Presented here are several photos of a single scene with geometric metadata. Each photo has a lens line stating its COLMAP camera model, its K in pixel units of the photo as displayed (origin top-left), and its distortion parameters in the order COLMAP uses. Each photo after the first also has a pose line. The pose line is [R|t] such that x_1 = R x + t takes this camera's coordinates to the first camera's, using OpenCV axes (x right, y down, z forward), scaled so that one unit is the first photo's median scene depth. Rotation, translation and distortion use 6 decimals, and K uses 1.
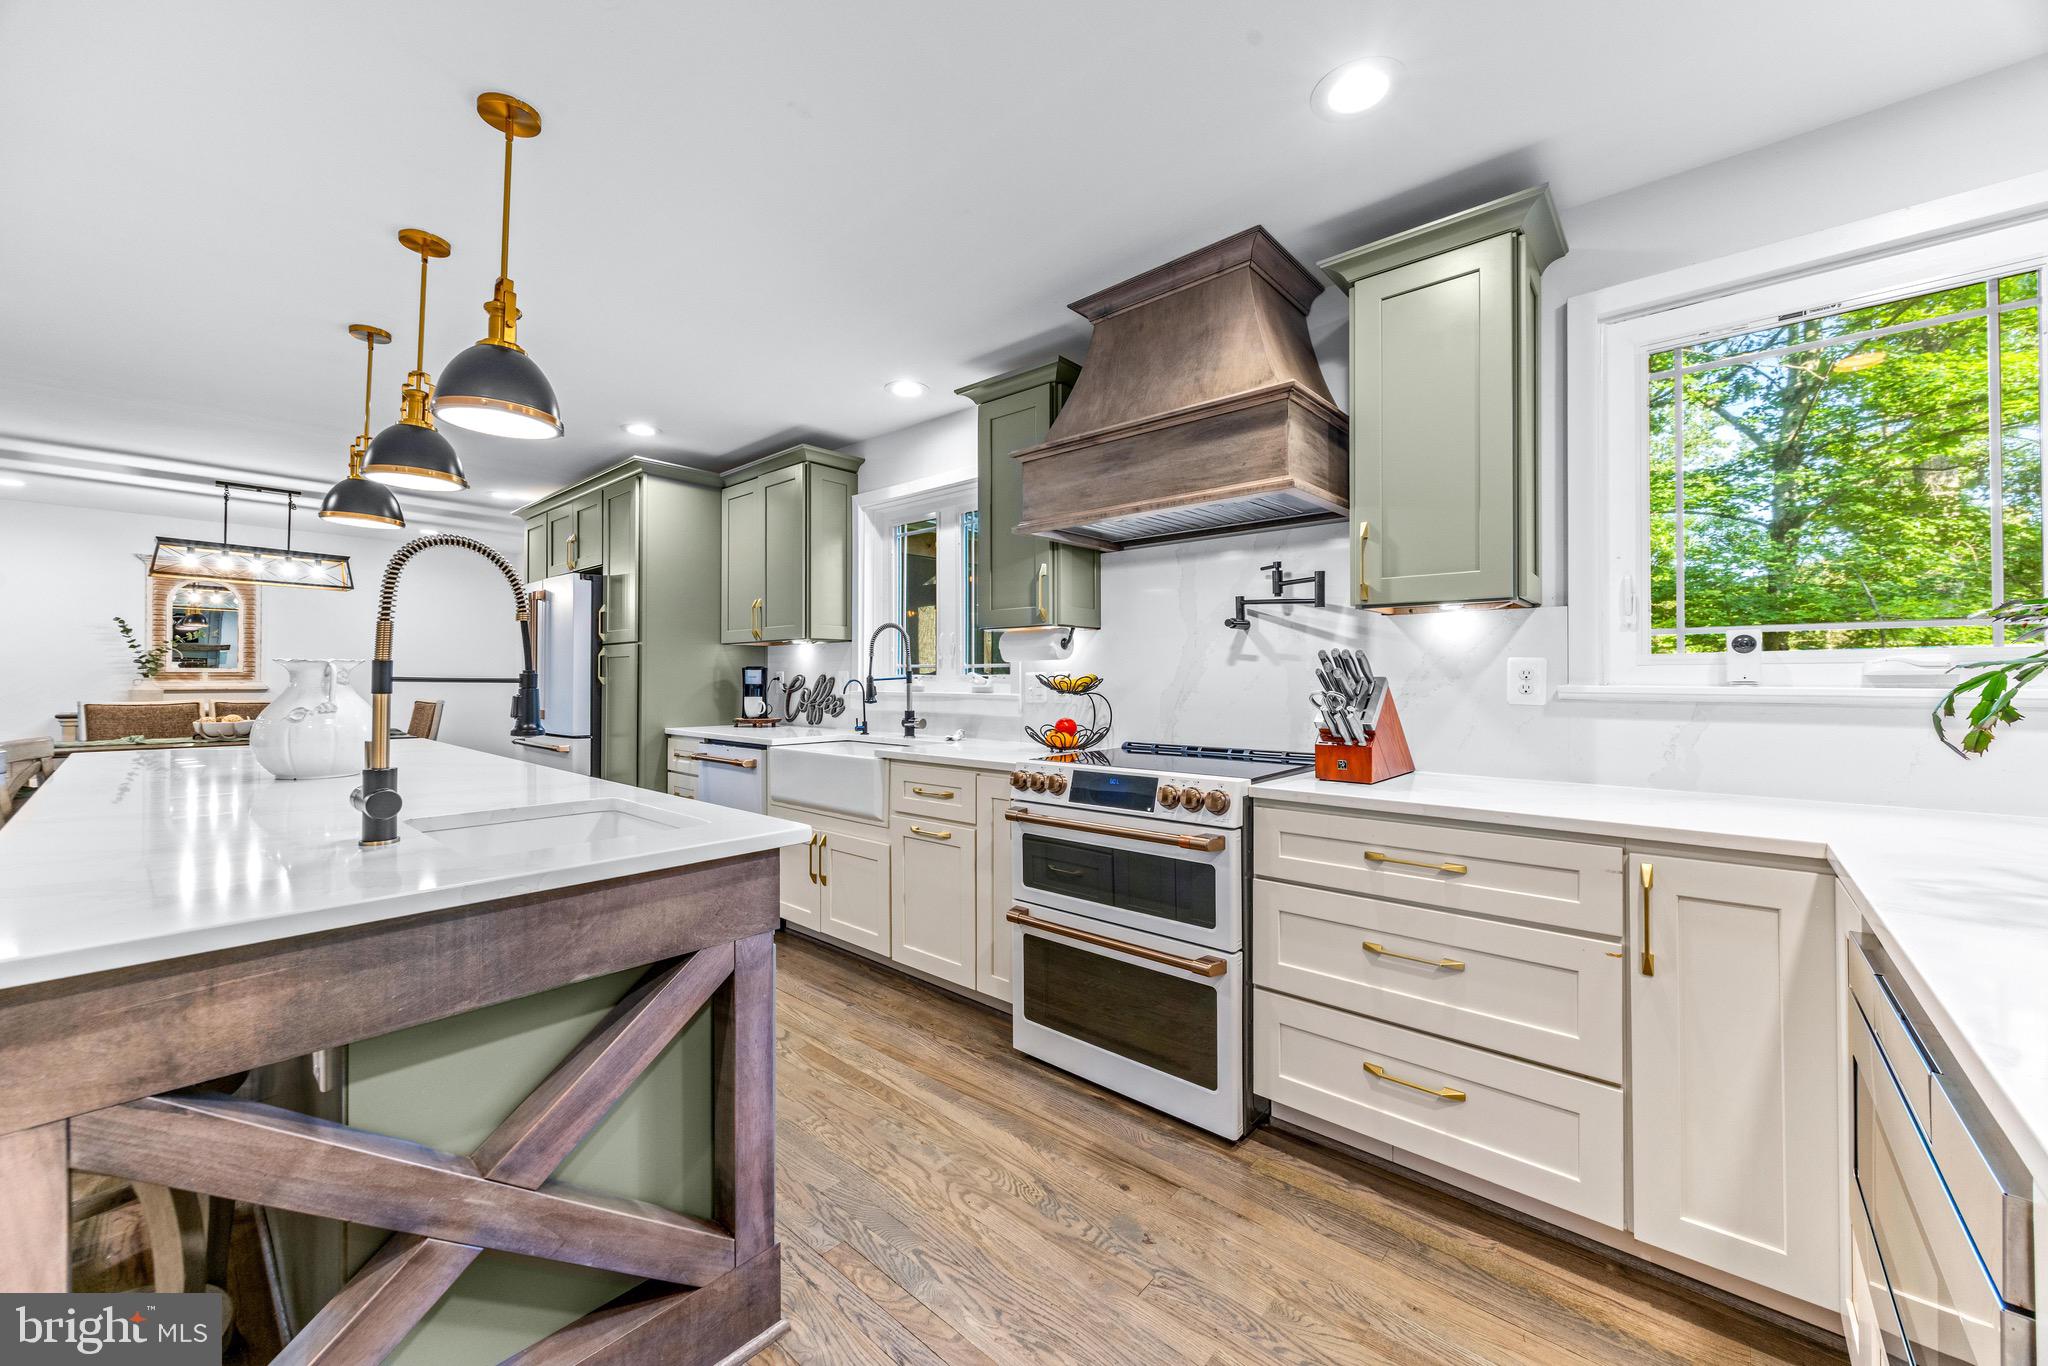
lens RADIAL K [[779.3, 0, 1020.0], [0, 779.3, 673.6], [0, 0, 1]] dist [0.000133, -0.000653]
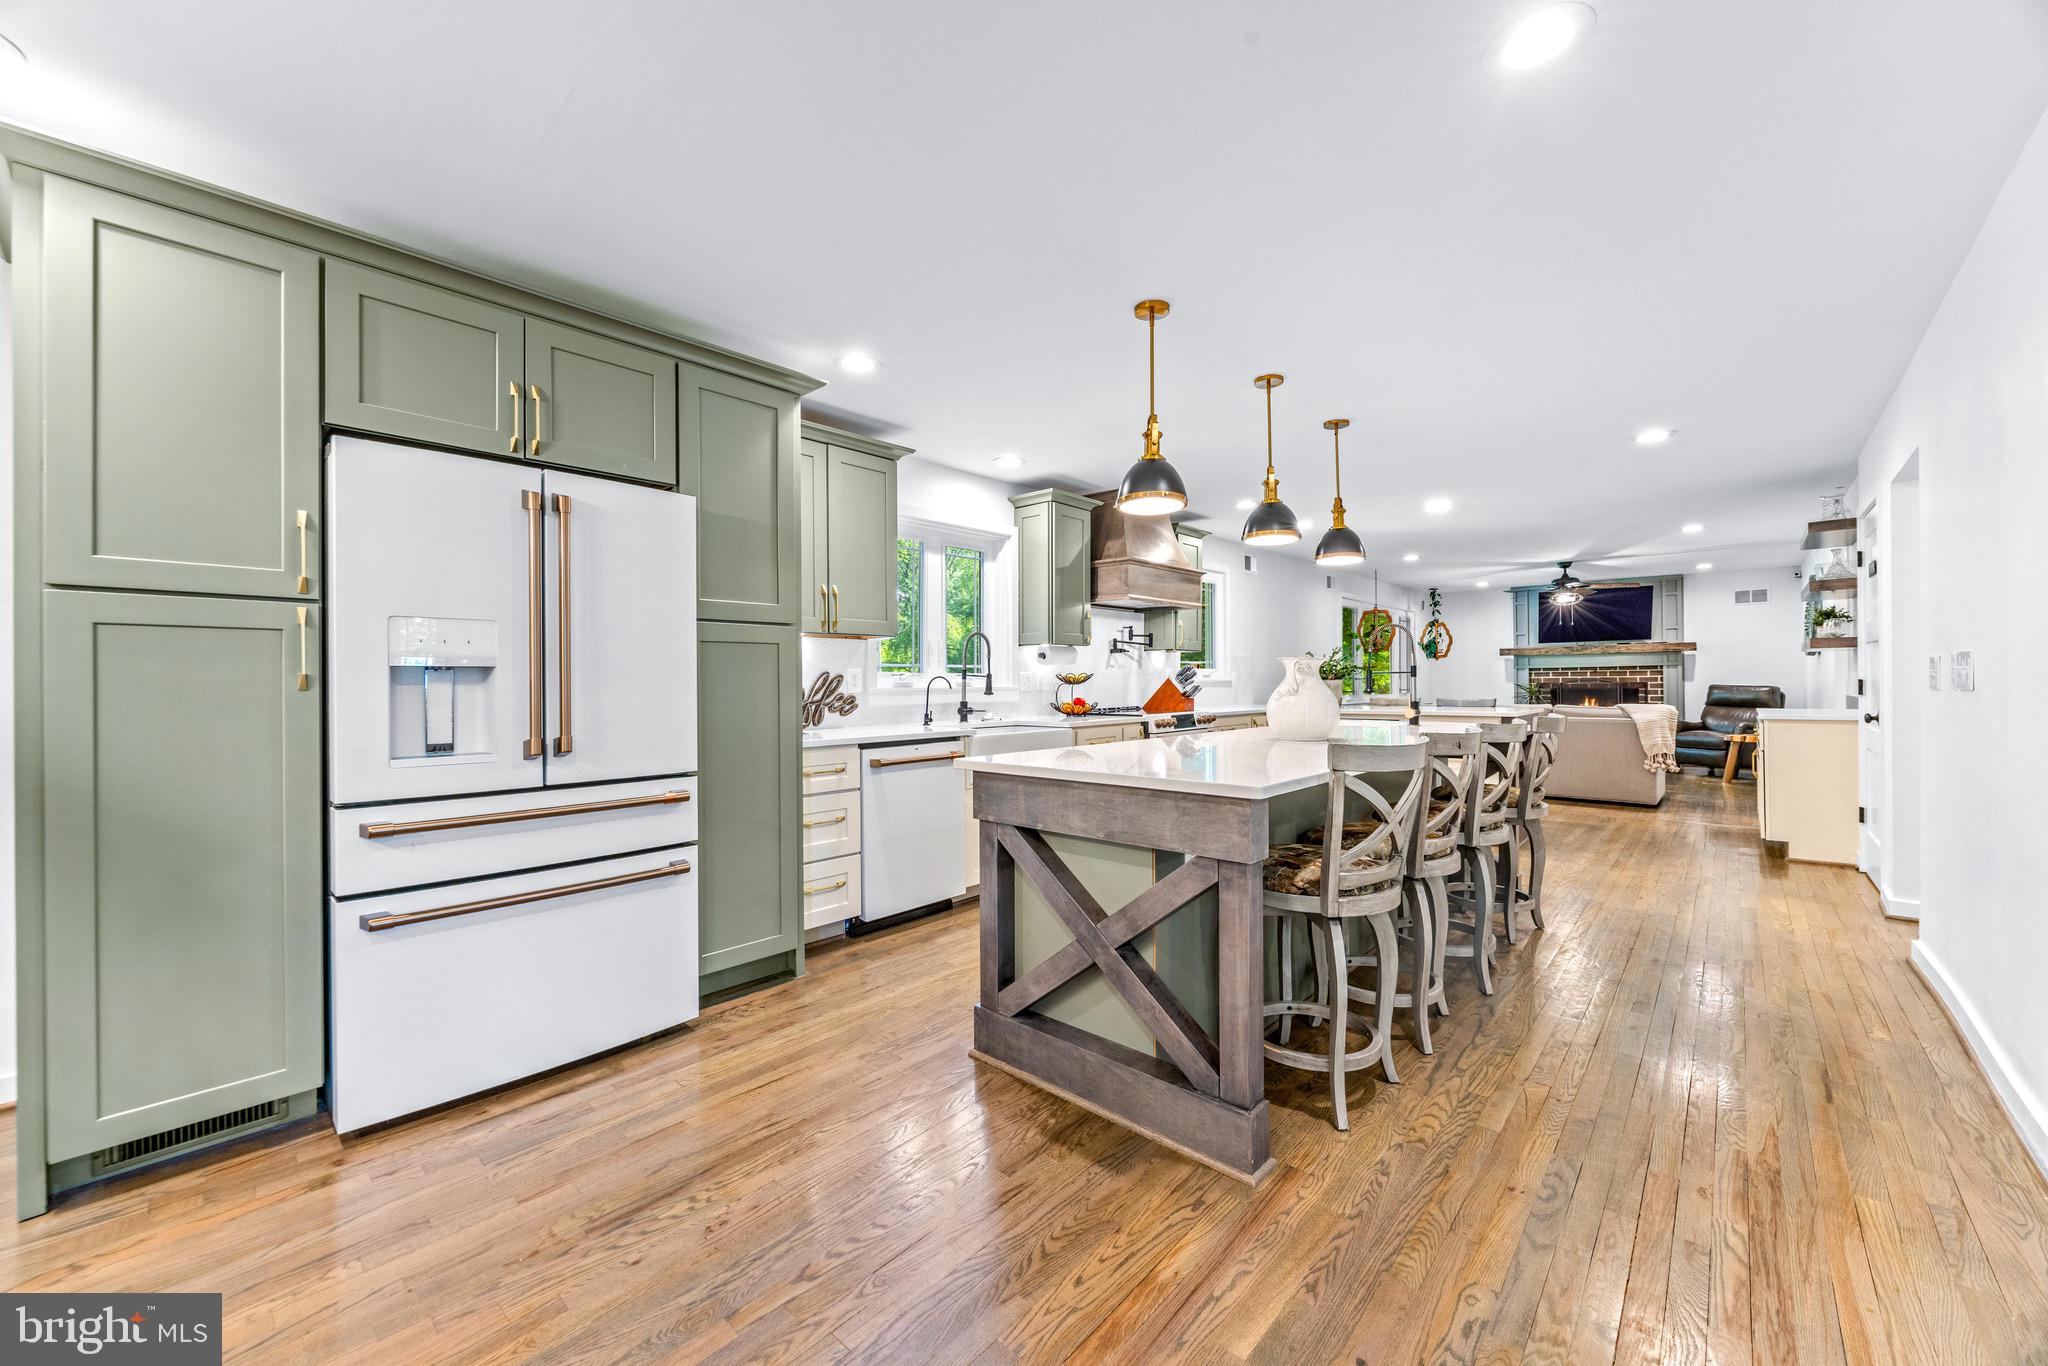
lens RADIAL K [[779.3, 0, 1029.7], [0, 779.3, 681.9], [0, 0, 1]] dist [0.000133, -0.000653]
pose [[0.007672, -0.000903, 0.999970, -1.929510], [0.001864, 0.999998, 0.000888, 0.021664], [-0.999969, 0.001857, 0.007673, 1.230579]]
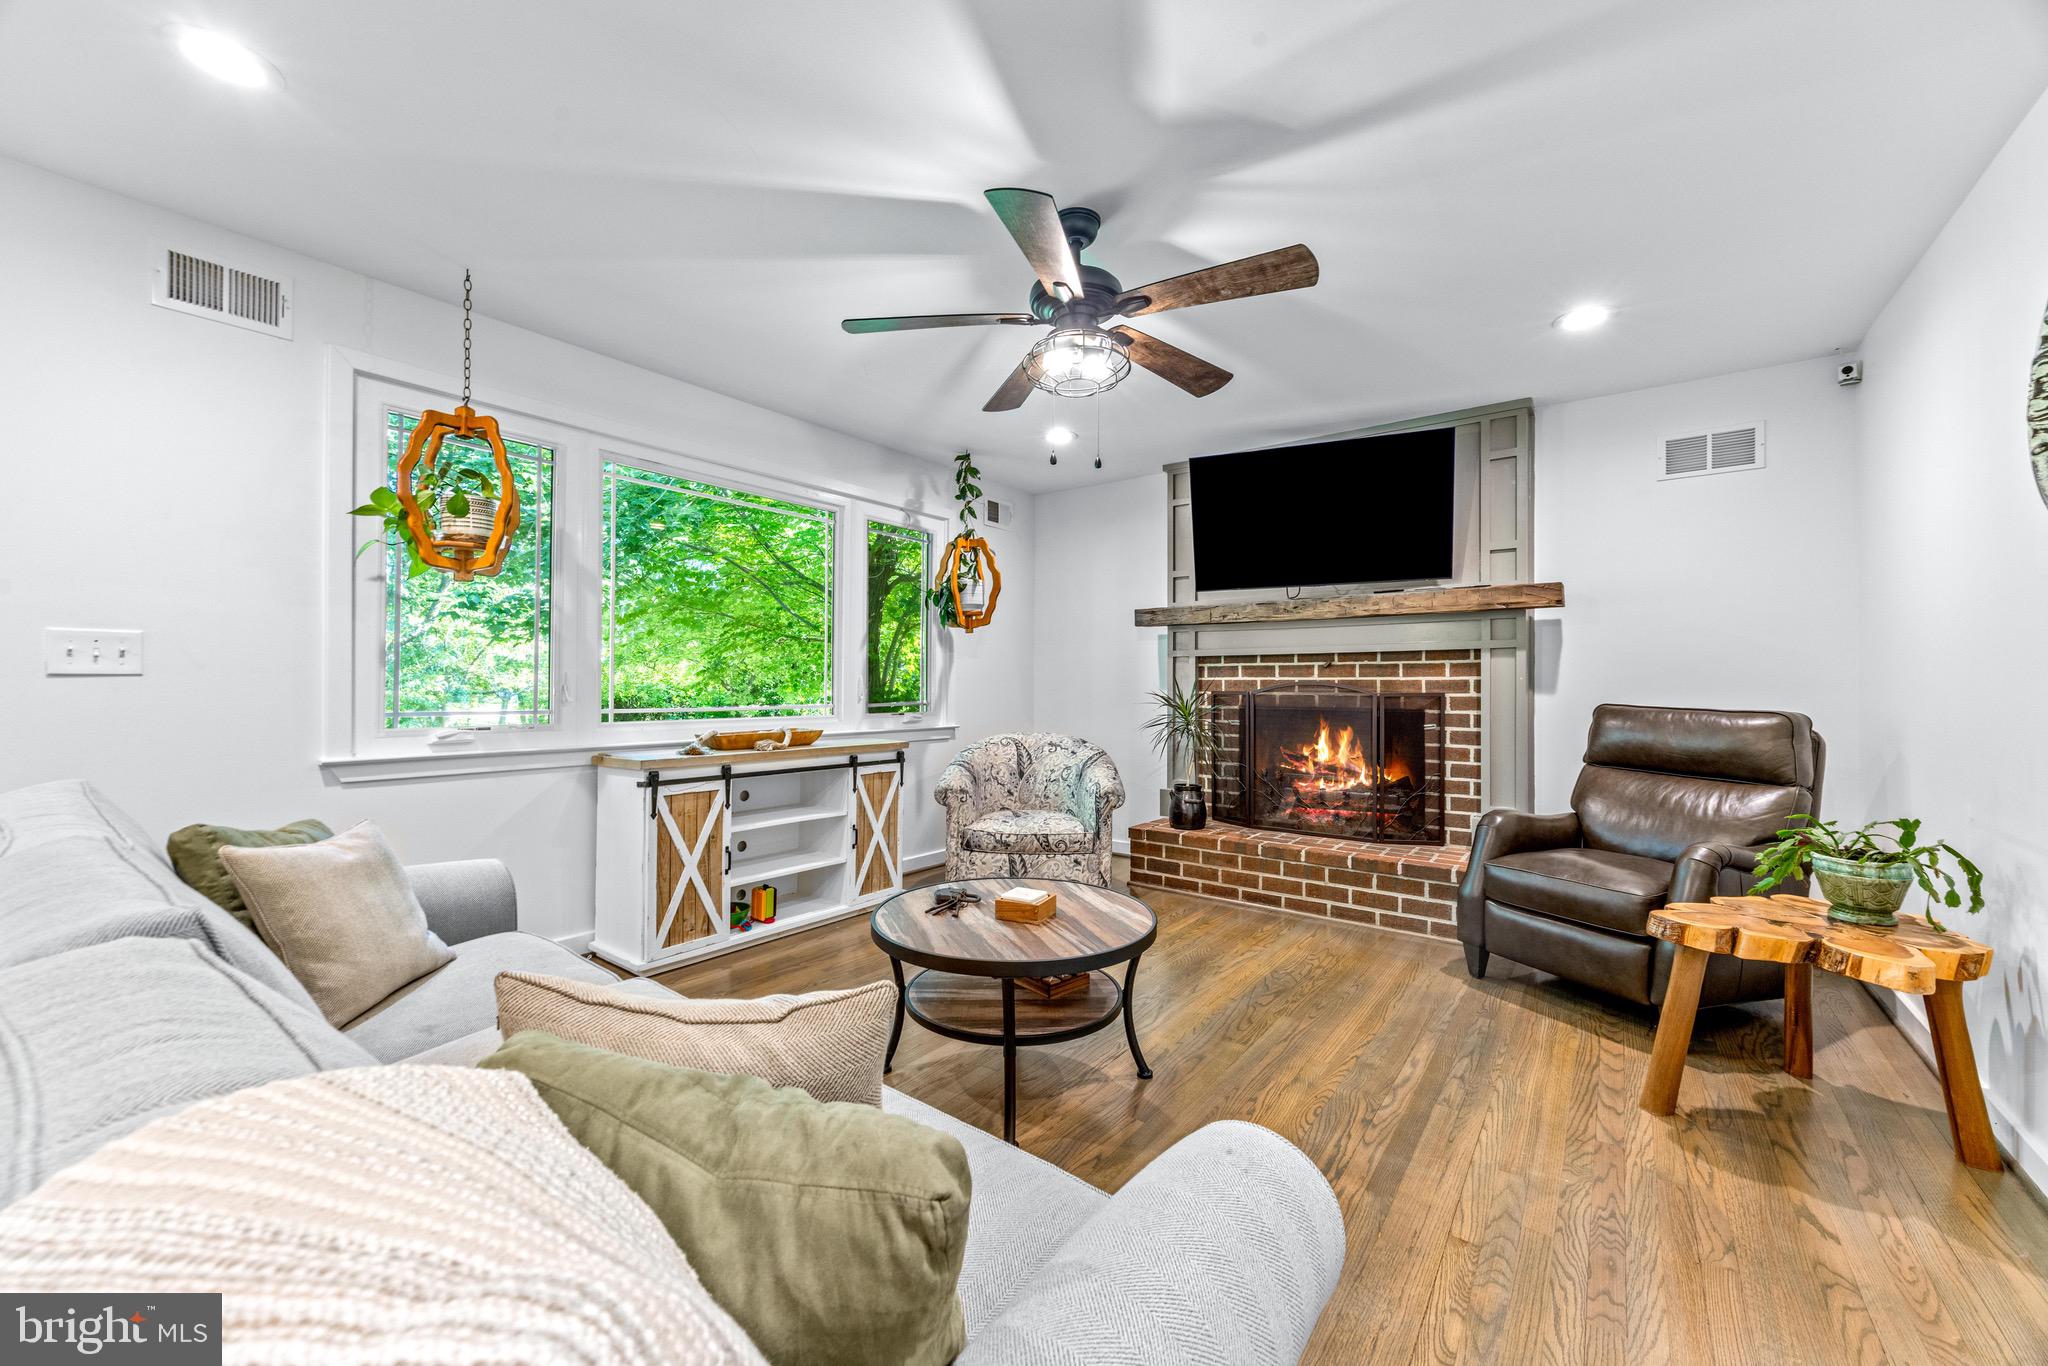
lens RADIAL K [[779.3, 0, 1030.6], [0, 779.3, 680.0], [0, 0, 1]] dist [0.000133, -0.000653]
pose [[-0.080922, 0.004832, 0.996709, 0.631141], [-0.013482, 0.999891, -0.005942, 0.026131], [-0.996629, -0.013918, -0.080848, -0.970090]]
